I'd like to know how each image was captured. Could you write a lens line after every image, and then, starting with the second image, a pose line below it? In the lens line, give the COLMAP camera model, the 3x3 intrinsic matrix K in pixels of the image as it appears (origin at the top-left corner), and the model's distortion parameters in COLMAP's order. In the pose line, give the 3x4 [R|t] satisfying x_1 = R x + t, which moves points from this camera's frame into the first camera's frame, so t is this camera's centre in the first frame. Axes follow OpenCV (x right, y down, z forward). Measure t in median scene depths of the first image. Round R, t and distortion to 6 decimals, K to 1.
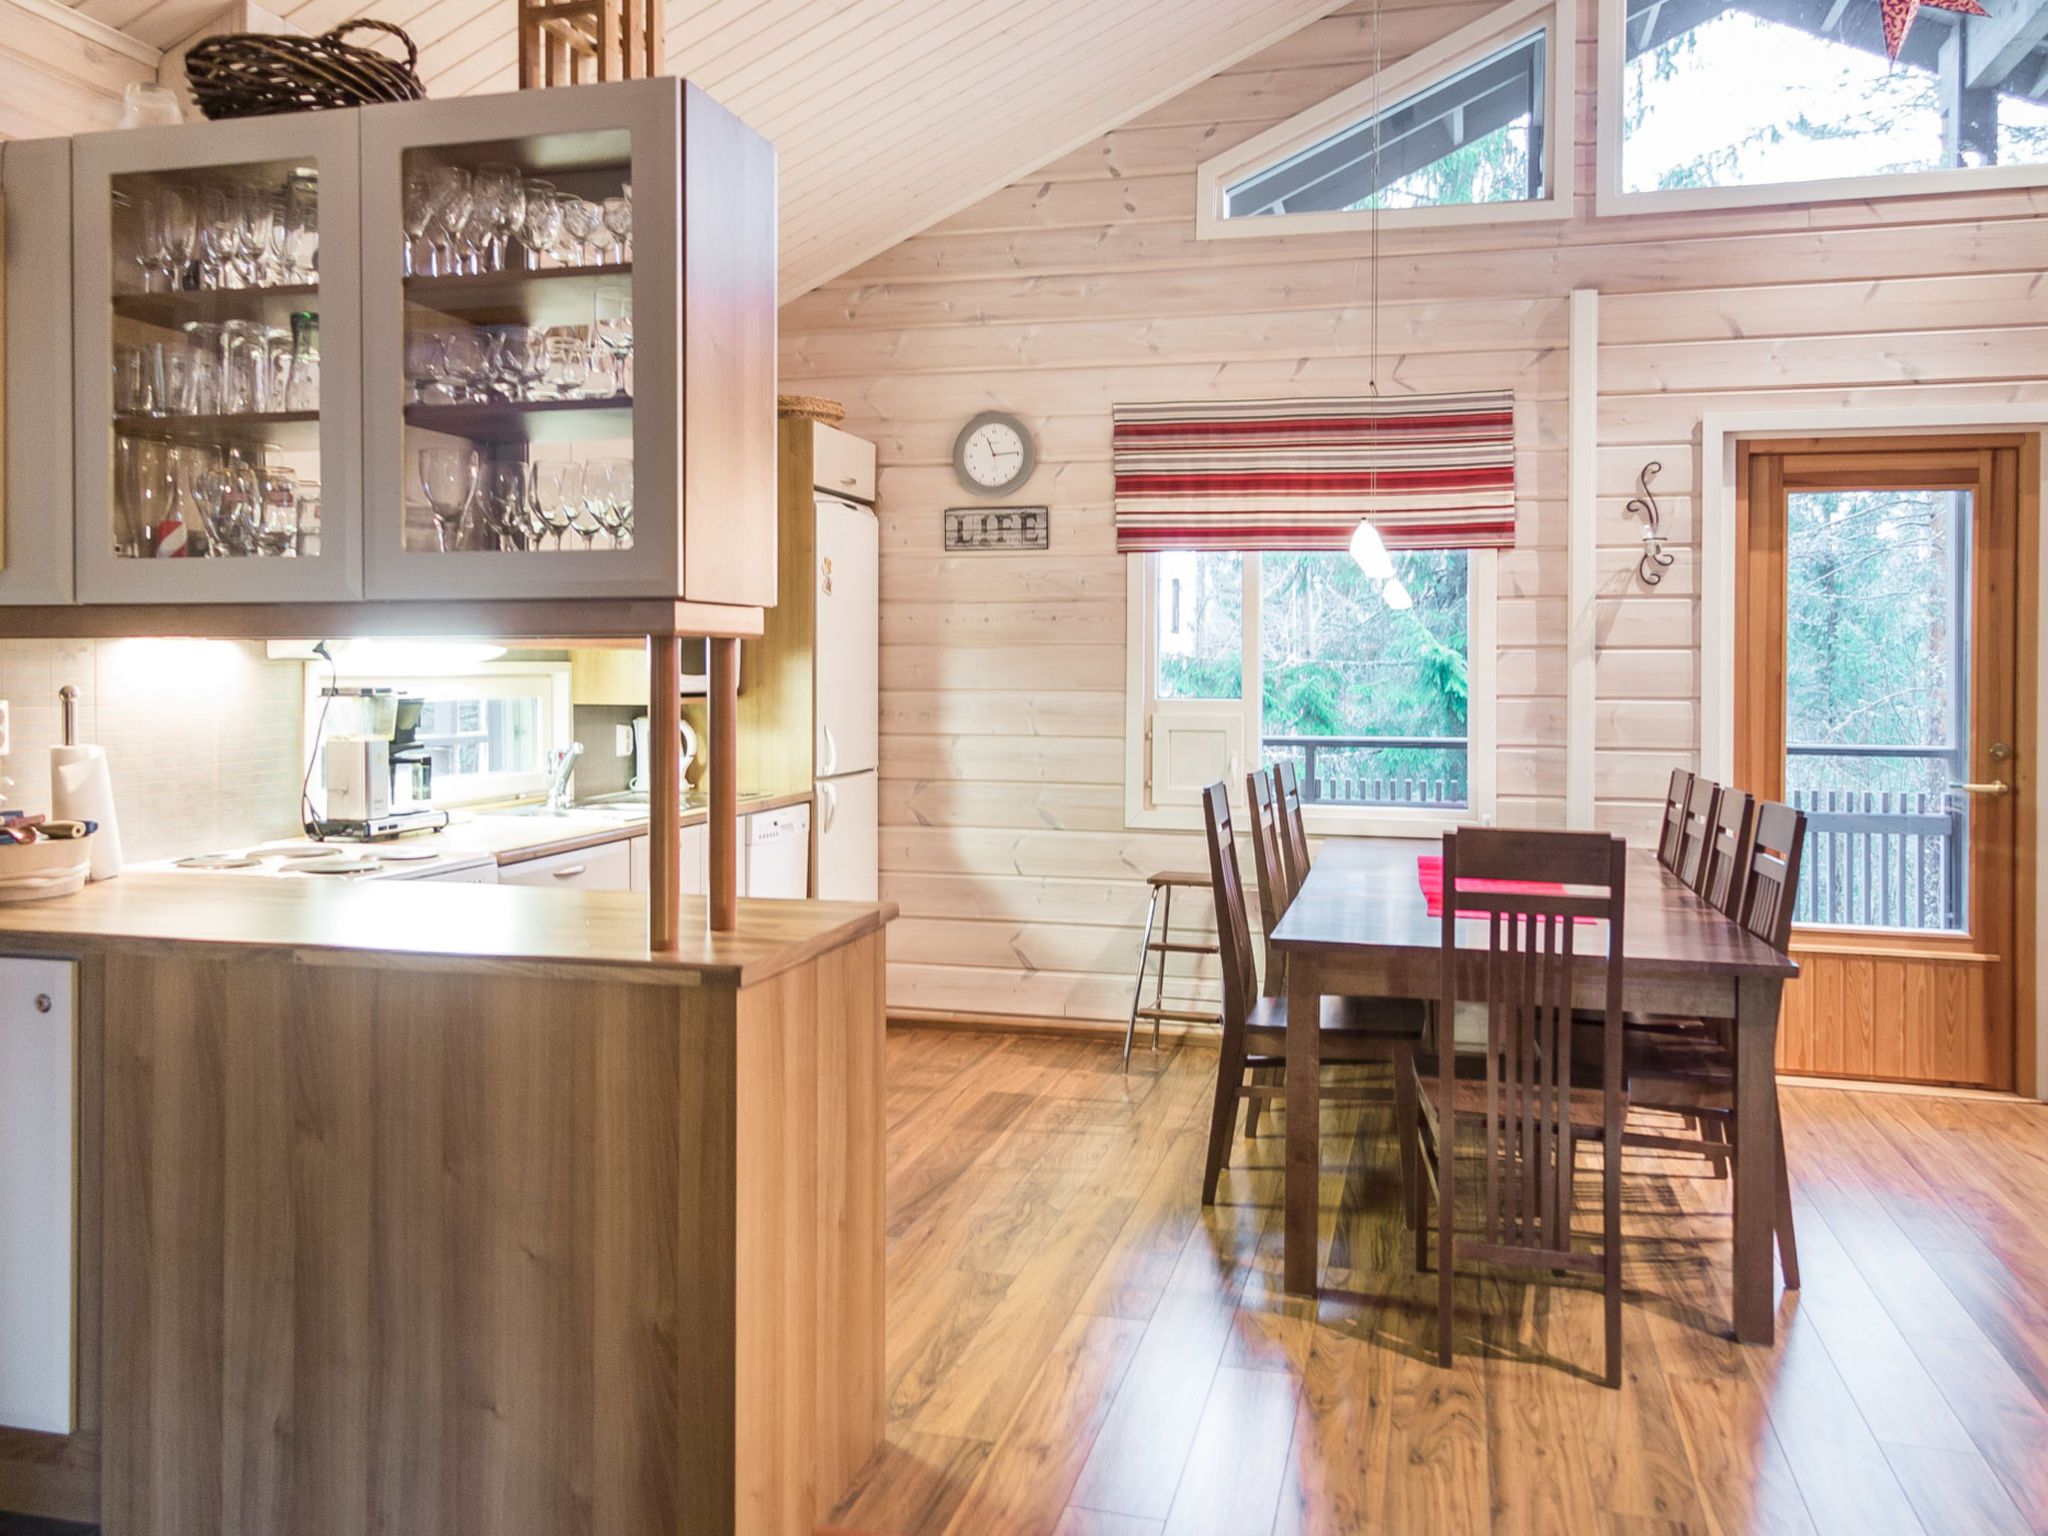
lens RADIAL K [[1655.7, 0, 1005.7], [0, 1655.7, 682.4], [0, 0, 1]] dist [0.016905, 0.011744]
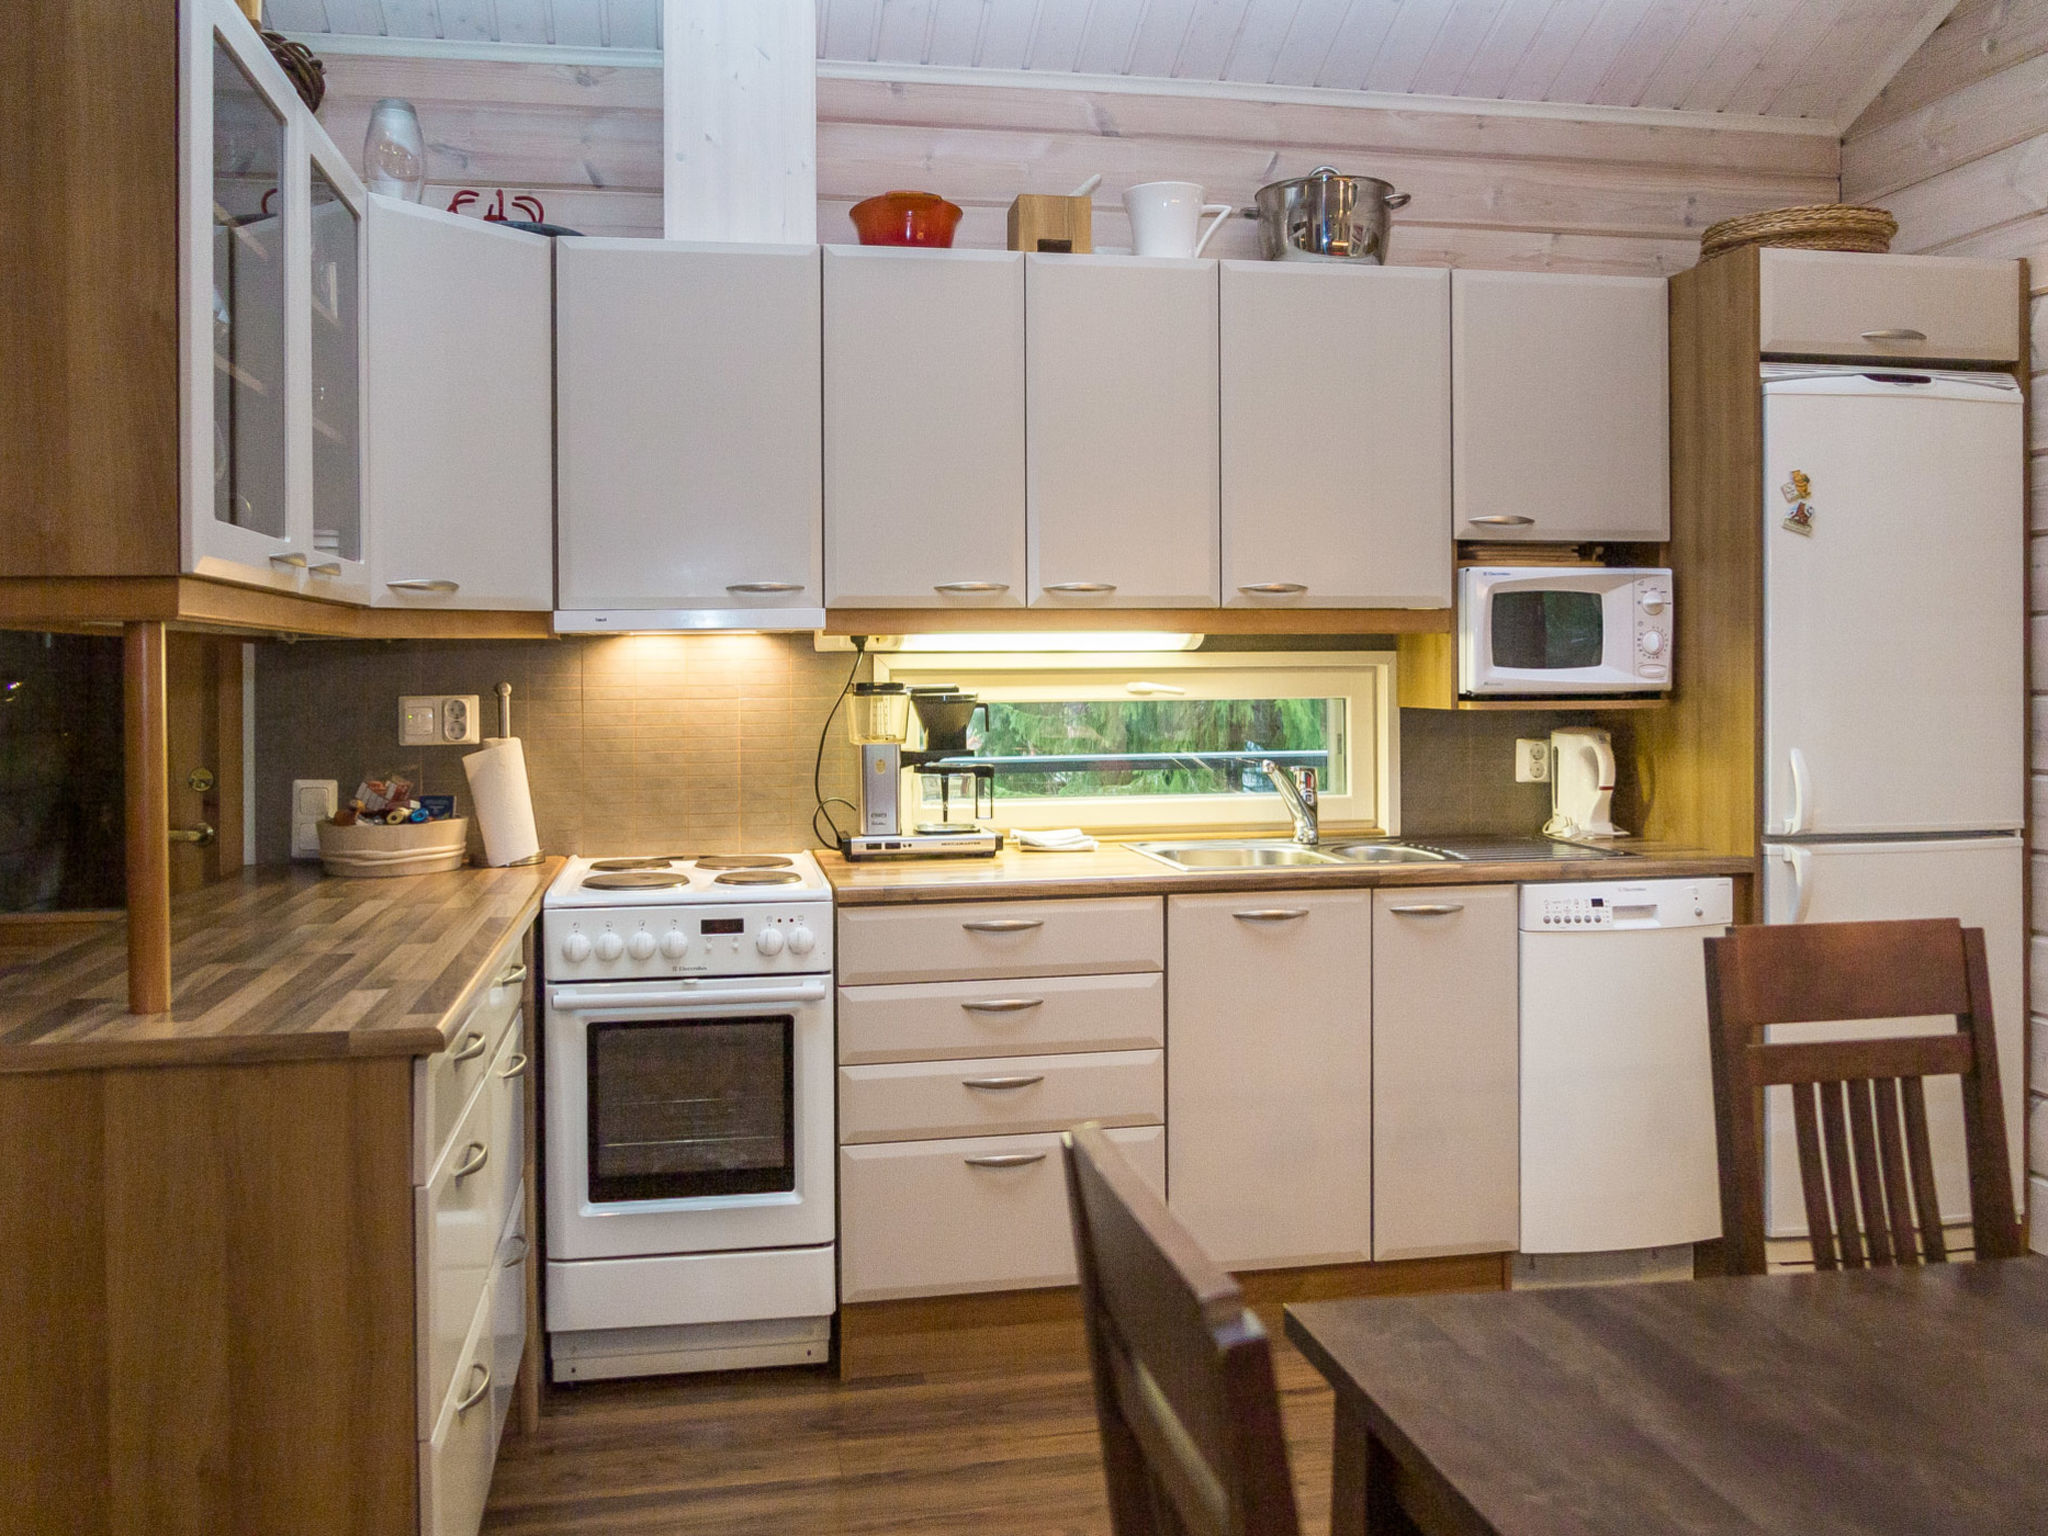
lens RADIAL K [[1721.5, 0, 1027.3], [0, 1721.5, 655.8], [0, 0, 1]] dist [-0.049000, 0.064065]
pose [[0.432888, -0.008794, -0.901405, 0.329819], [-0.001648, 0.999943, -0.010546, -0.001508], [0.901446, 0.006050, 0.432849, 0.482602]]
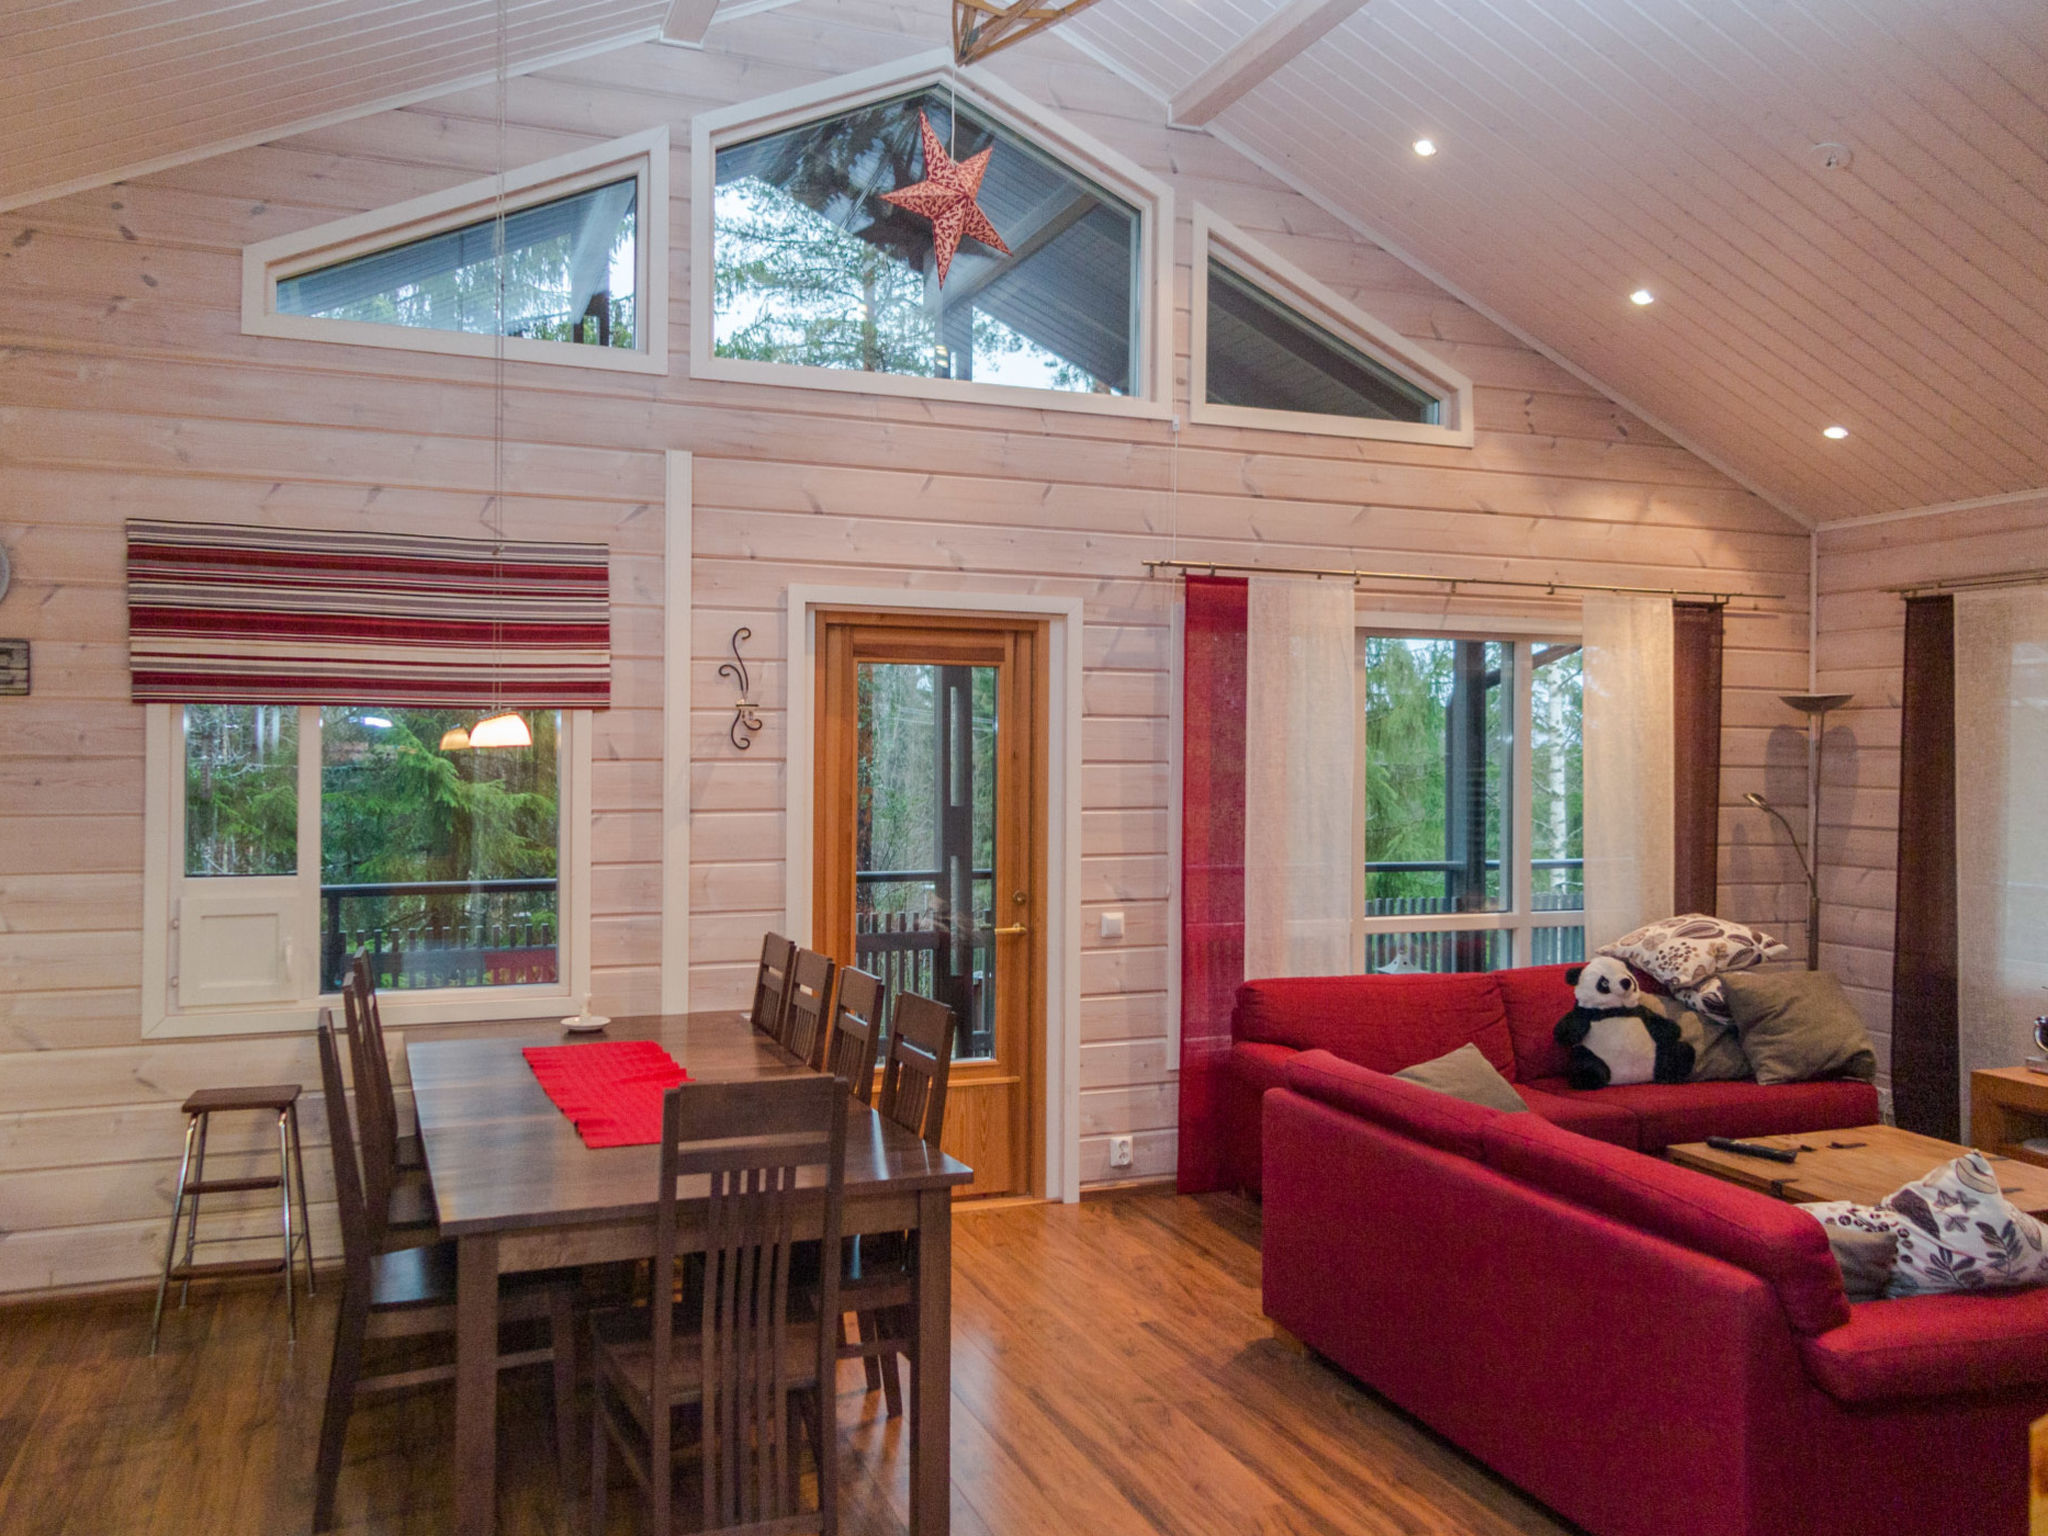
lens RADIAL K [[1631.7, 0, 1013.0], [0, 1631.7, 744.2], [0, 0, 1]] dist [0.019118, 0.007021]
pose [[0.803678, -0.000027, 0.595065, -0.068556], [0.002660, 0.999990, -0.003546, -0.056849], [-0.595059, 0.004432, 0.803670, 0.101614]]
